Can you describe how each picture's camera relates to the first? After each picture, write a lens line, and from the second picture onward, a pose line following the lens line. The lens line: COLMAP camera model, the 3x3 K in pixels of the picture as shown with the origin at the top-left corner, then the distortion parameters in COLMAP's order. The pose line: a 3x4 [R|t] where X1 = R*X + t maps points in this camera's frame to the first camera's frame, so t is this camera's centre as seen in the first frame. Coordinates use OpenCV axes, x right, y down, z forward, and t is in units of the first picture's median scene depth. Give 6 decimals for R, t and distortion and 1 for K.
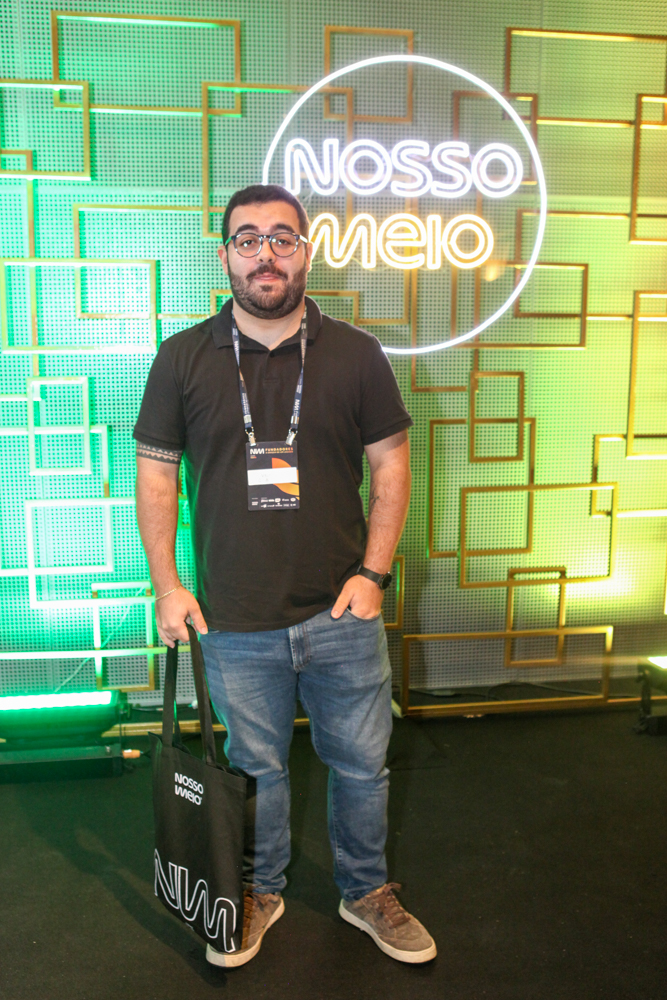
lens RADIAL K [[992.5, 0, 317.9], [0, 992.5, 491.0], [0, 0, 1]] dist [0.015288, 0.000000]
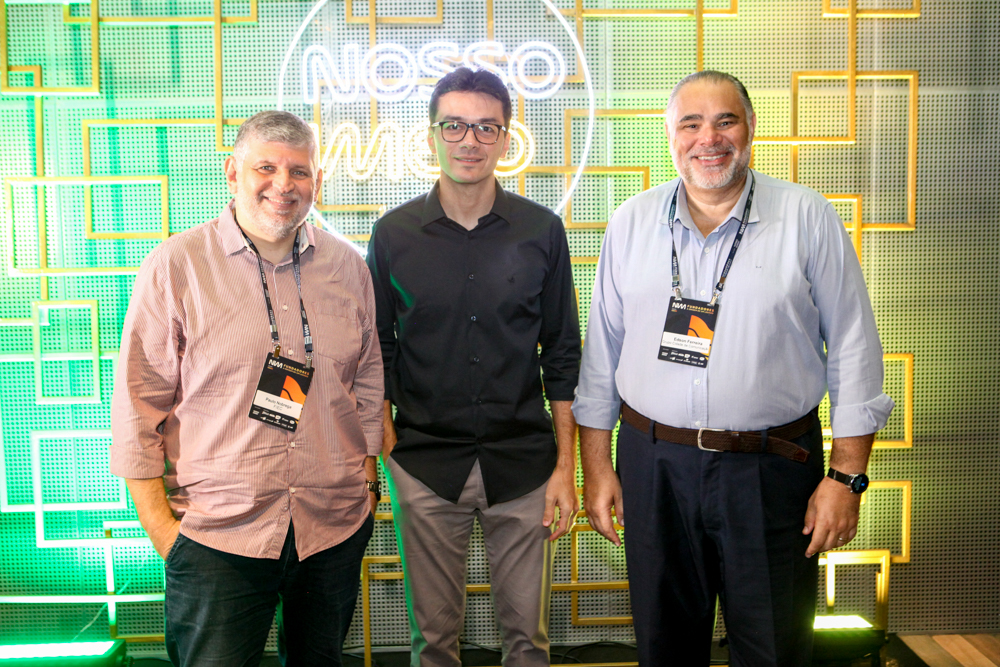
lens RADIAL K [[1132.1, 0, 494.6], [0, 1132.1, 324.0], [0, 0, 1]] dist [0.010598, 0.000000]
pose [[0.992524, -0.006006, -0.121904, 0.264449], [-0.003034, 0.997265, -0.073842, -0.013273], [0.122014, 0.073659, 0.989791, -0.012804]]
